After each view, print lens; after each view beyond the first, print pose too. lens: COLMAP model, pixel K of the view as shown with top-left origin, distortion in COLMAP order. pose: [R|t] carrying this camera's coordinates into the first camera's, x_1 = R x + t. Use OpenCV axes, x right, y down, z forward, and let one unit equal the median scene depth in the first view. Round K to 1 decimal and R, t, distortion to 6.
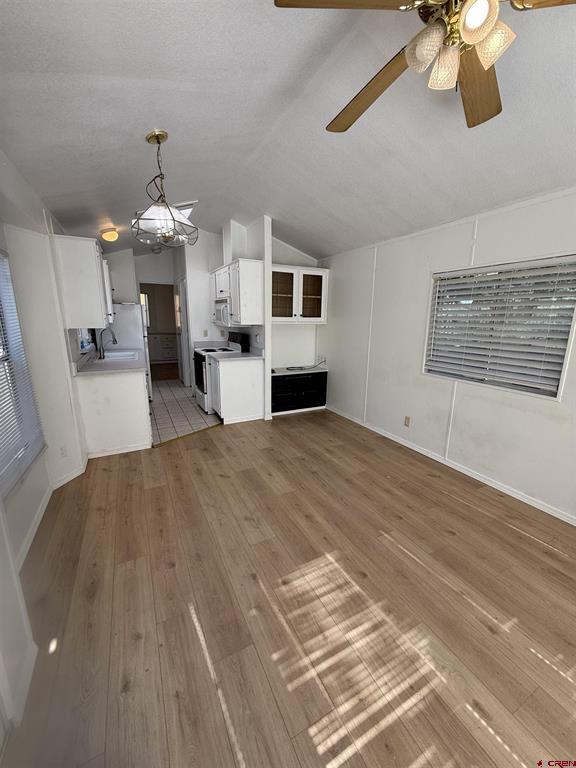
lens RADIAL K [[305.6, 0, 288.8], [0, 305.6, 382.2], [0, 0, 1]] dist [-0.000490, -0.000482]
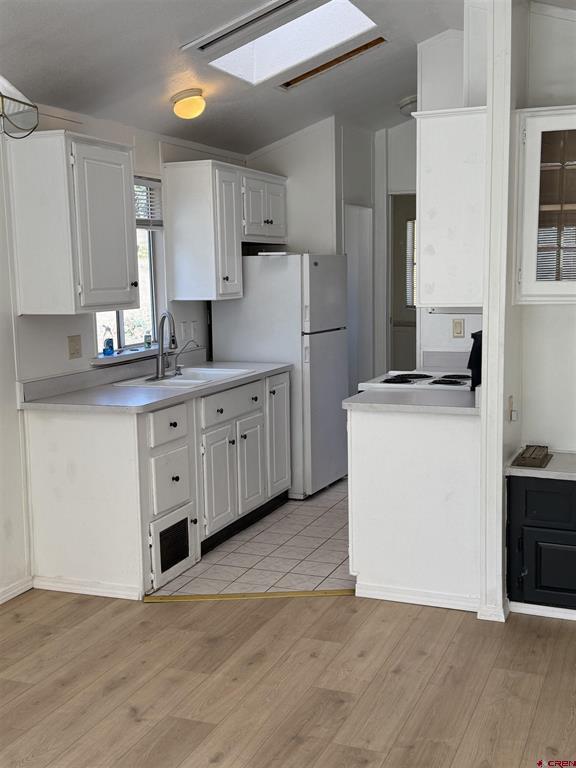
lens RADIAL K [[922.0, 0, 286.6], [0, 922.0, 387.7], [0, 0, 1]] dist [0.098493, 0.000000]
pose [[0.651964, 0.074642, -0.754567, 0.764099], [-0.138606, 0.990107, -0.021817, -0.088649], [0.745474, 0.118811, 0.655860, 0.360965]]
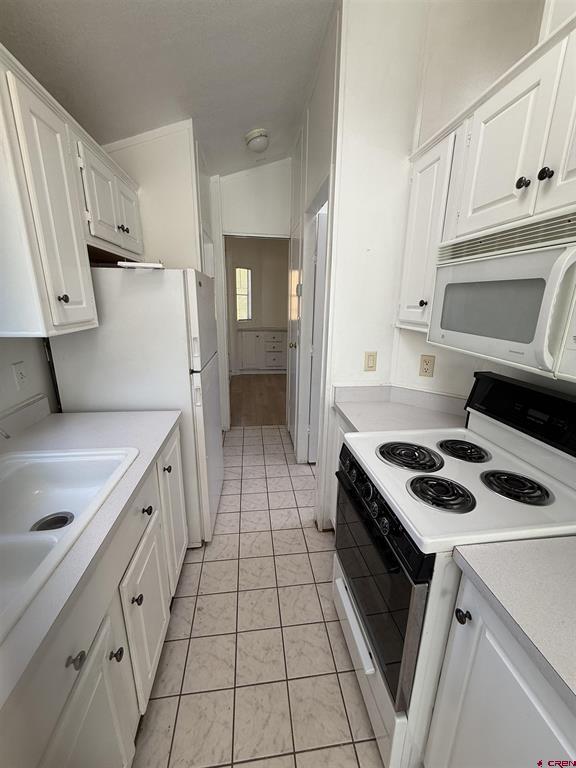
lens RADIAL K [[305.6, 0, 288.7], [0, 305.6, 382.6], [0, 0, 1]] dist [-0.000490, -0.000482]
pose [[0.939448, 0.094395, -0.329435, -0.481675], [-0.079029, 0.995079, 0.059761, -0.295017], [0.333455, -0.030108, 0.942285, 1.304020]]
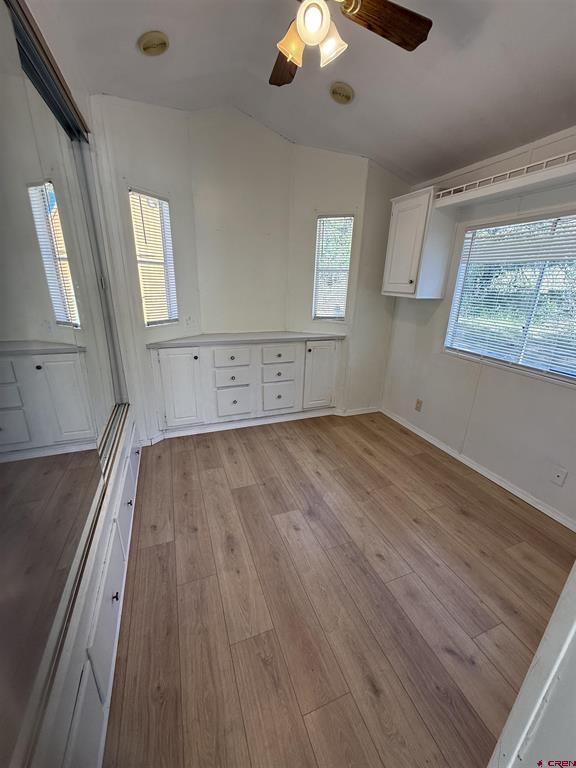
lens RADIAL K [[305.6, 0, 289.5], [0, 305.6, 382.8], [0, 0, 1]] dist [-0.000490, -0.000482]
pose [[0.994233, 0.047154, -0.096323, -0.632078], [-0.036187, 0.992983, 0.112585, -0.354287], [0.100956, -0.108450, 0.988962, 1.582328]]
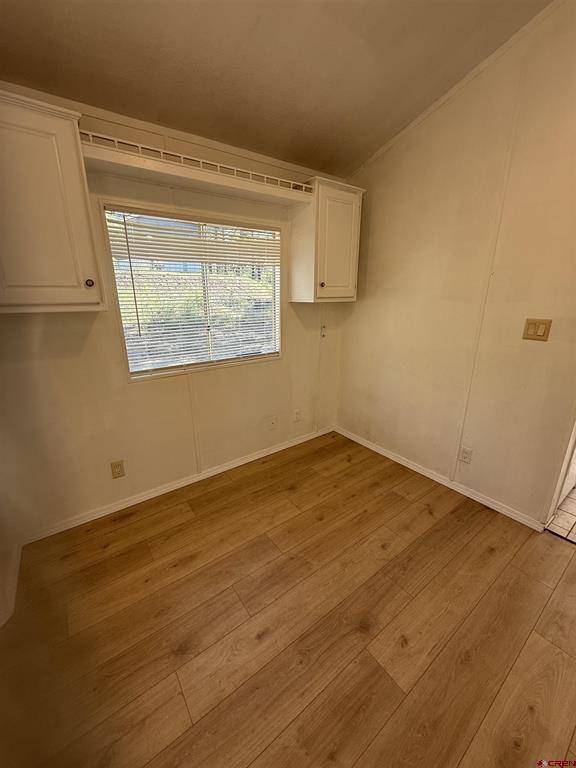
lens RADIAL K [[305.6, 0, 287.7], [0, 305.6, 382.3], [0, 0, 1]] dist [-0.000490, -0.000482]
pose [[-0.157539, -0.295035, 0.942410, -0.719247], [0.208792, 0.922800, 0.323799, -0.395554], [-0.965188, 0.247779, -0.083776, 1.780703]]
